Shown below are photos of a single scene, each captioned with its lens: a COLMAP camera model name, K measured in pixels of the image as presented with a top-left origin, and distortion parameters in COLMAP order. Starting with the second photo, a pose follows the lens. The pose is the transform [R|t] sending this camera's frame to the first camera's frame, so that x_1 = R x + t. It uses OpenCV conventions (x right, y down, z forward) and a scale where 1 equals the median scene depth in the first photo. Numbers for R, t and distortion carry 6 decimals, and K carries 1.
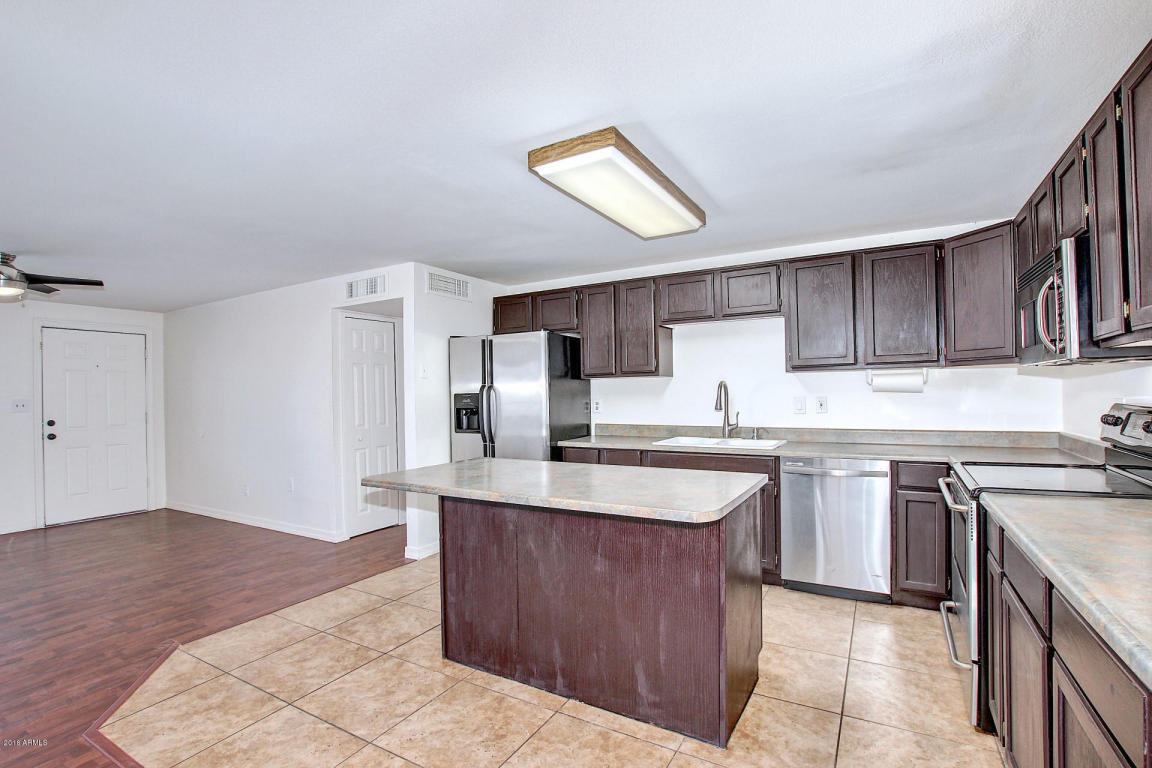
lens RADIAL K [[537.0, 0, 574.1], [0, 537.0, 393.9], [0, 0, 1]] dist [-0.036606, 0.006240]
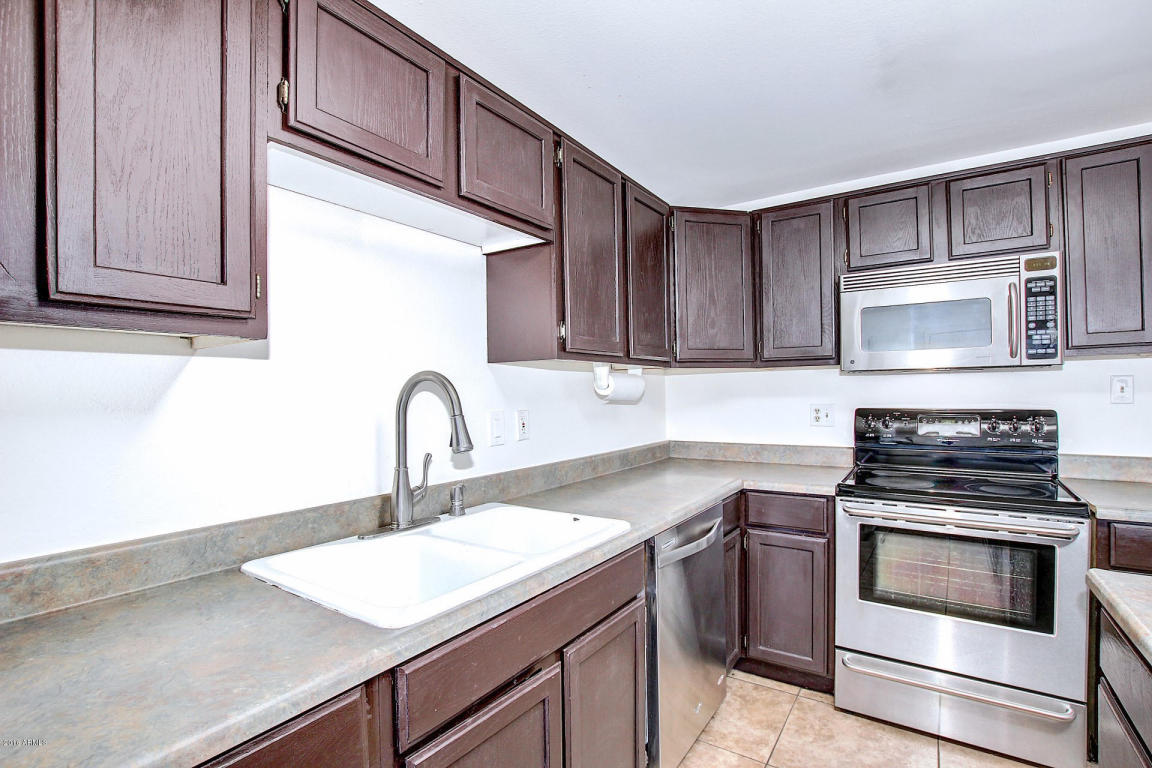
lens RADIAL K [[537.0, 0, 574.1], [0, 537.0, 393.9], [0, 0, 1]] dist [-0.036606, 0.006240]
pose [[0.061971, 0.011983, 0.998006, -0.090226], [0.014956, 0.999804, -0.012933, -0.003742], [-0.997966, 0.015728, 0.061780, 1.002285]]
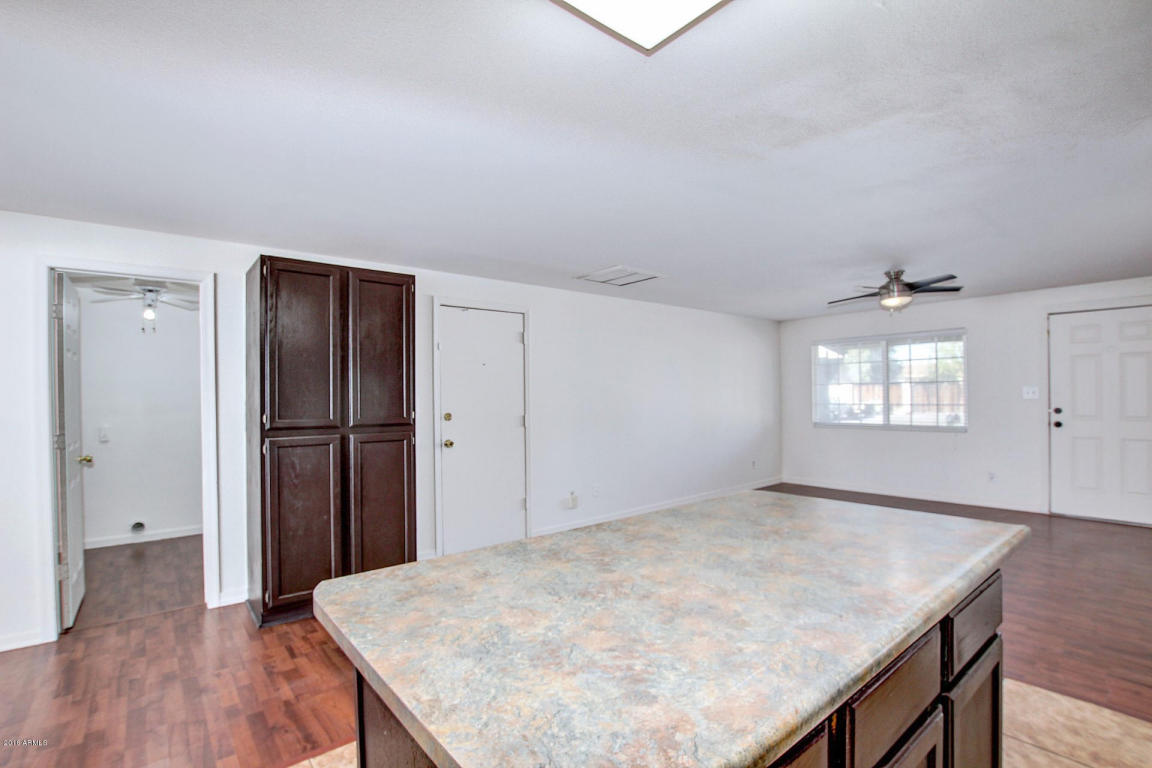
lens RADIAL K [[537.0, 0, 574.1], [0, 537.0, 393.9], [0, 0, 1]] dist [-0.036606, 0.006240]
pose [[-0.344024, 0.020163, -0.938745, 0.368878], [0.018147, 0.999725, 0.014822, -0.010913], [0.938786, -0.011937, -0.344295, 0.747269]]
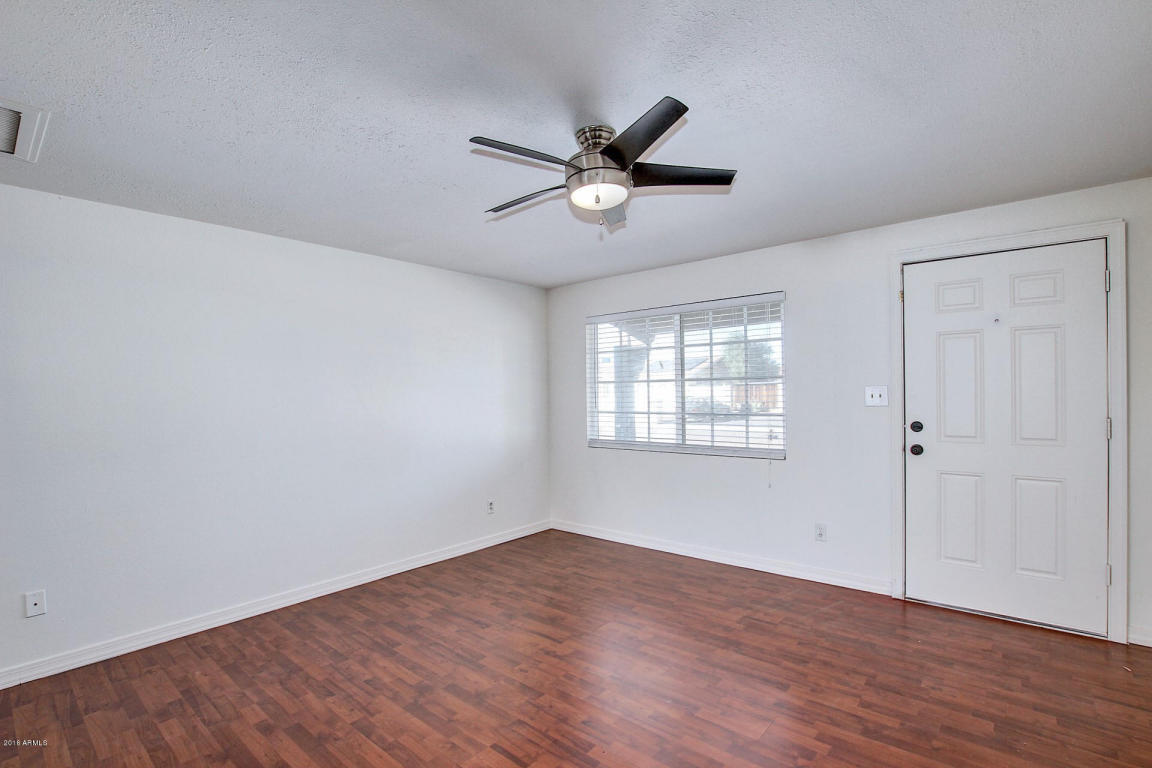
lens RADIAL K [[537.0, 0, 574.1], [0, 537.0, 393.9], [0, 0, 1]] dist [-0.036606, 0.006240]
pose [[-0.179119, 0.020735, -0.983609, -0.548015], [0.015732, 0.999710, 0.018209, 0.004325], [0.983702, -0.012212, -0.179393, 1.131478]]
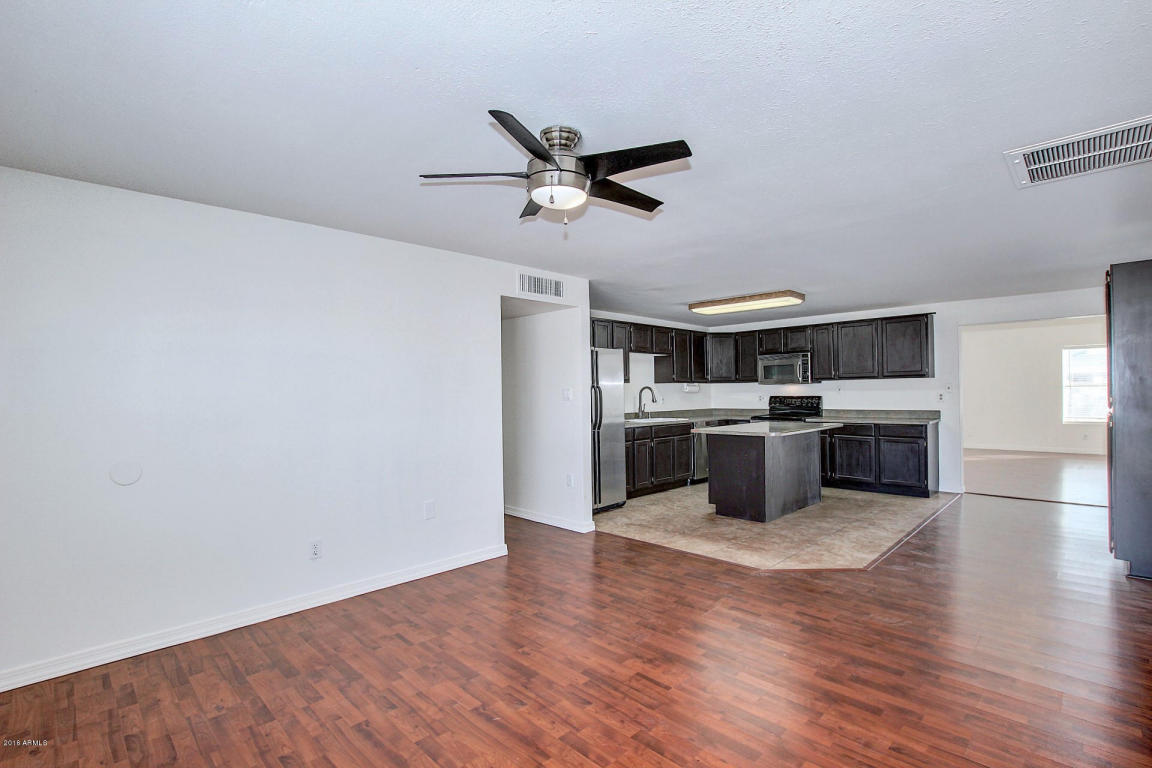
lens RADIAL K [[537.0, 0, 574.1], [0, 537.0, 393.9], [0, 0, 1]] dist [-0.036606, 0.006240]
pose [[0.257292, 0.012350, 0.966255, -1.761495], [0.012066, 0.999799, -0.015992, 0.030144], [-0.966258, 0.015773, 0.257092, 0.877702]]
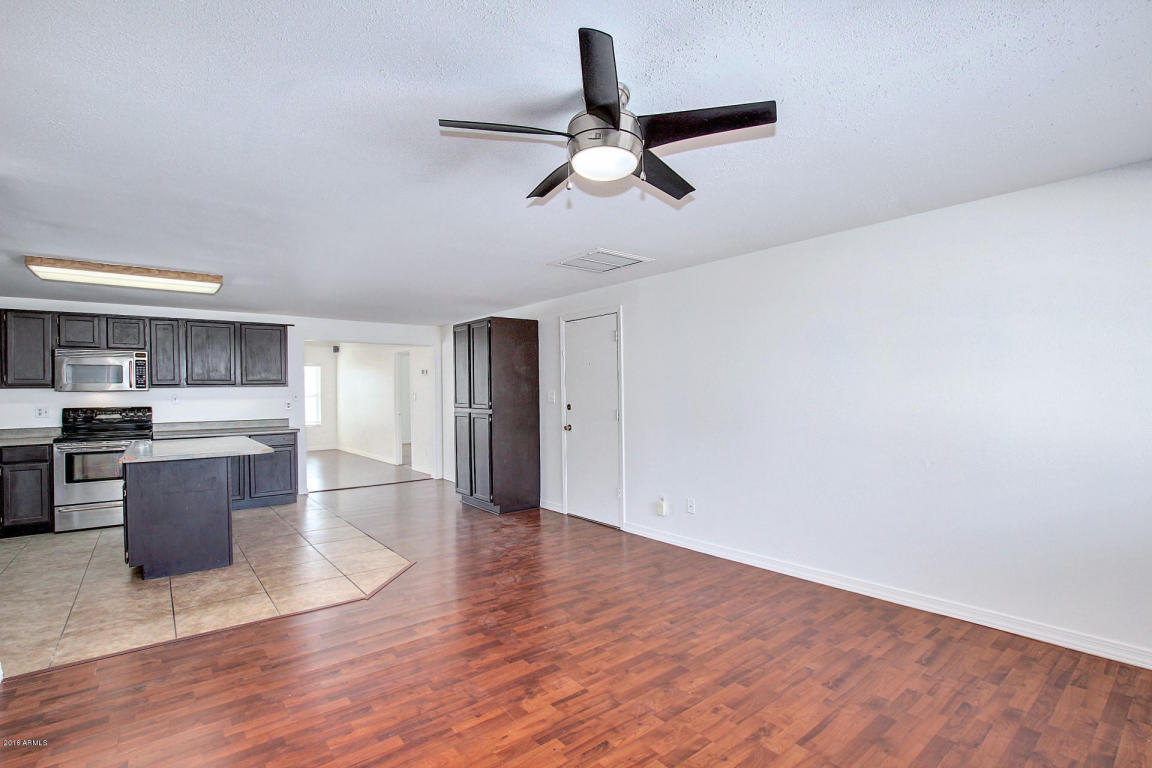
lens RADIAL K [[537.0, 0, 574.1], [0, 537.0, 393.9], [0, 0, 1]] dist [-0.036606, 0.006240]
pose [[-0.932836, 0.029077, 0.359126, -1.319137], [0.030665, 0.999529, -0.001275, 0.018672], [-0.358994, 0.009823, -0.933288, 1.564187]]
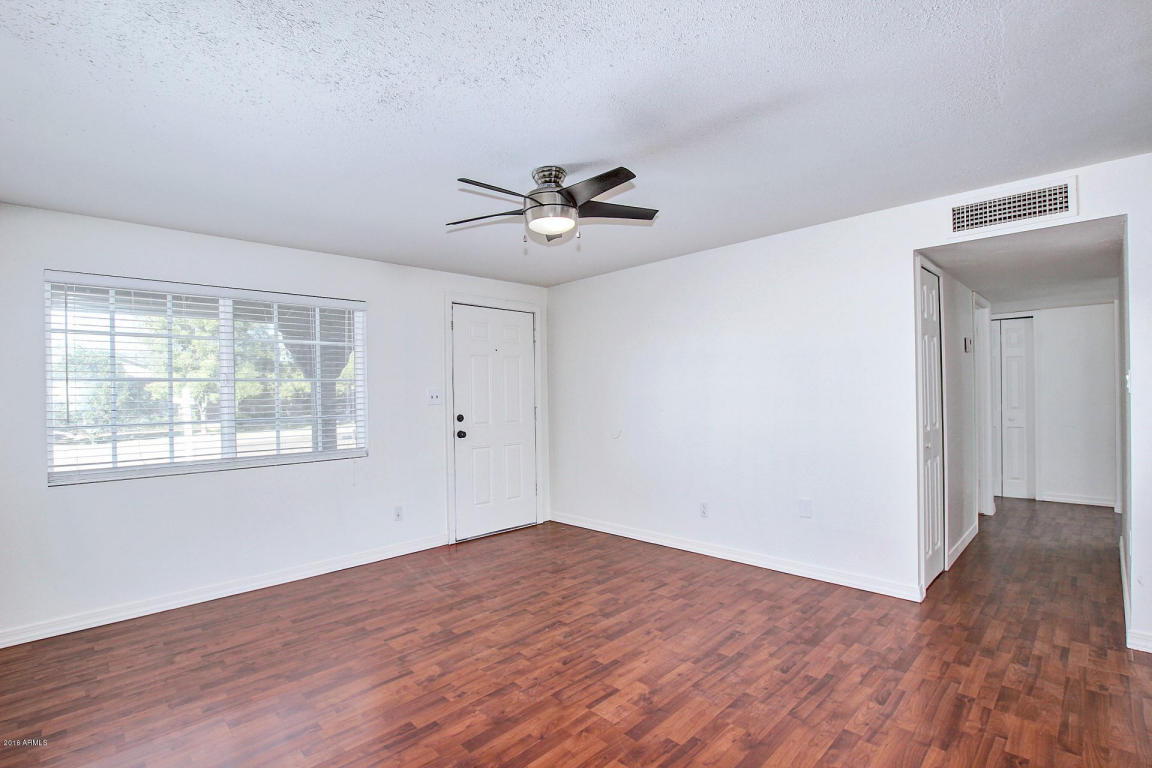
lens RADIAL K [[537.0, 0, 574.1], [0, 537.0, 393.9], [0, 0, 1]] dist [-0.036606, 0.006240]
pose [[0.964710, 0.000159, -0.263314, -0.935668], [0.000970, 0.999991, 0.004156, 0.021836], [0.263312, -0.004265, 0.964701, 0.339039]]
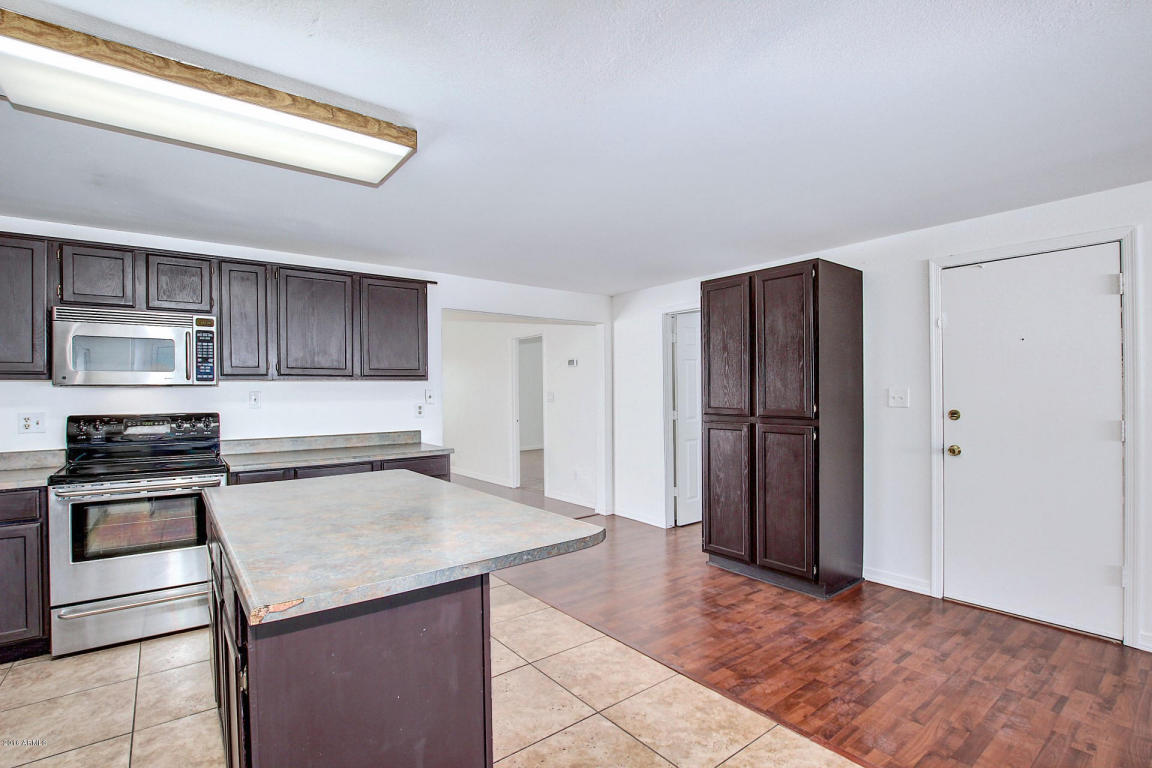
lens RADIAL K [[537.0, 0, 574.1], [0, 537.0, 393.9], [0, 0, 1]] dist [-0.036606, 0.006240]
pose [[-0.928223, 0.028330, 0.370944, -0.434221], [0.028699, 0.999578, -0.004528, 0.003773], [-0.370916, 0.006443, -0.928644, 1.150860]]
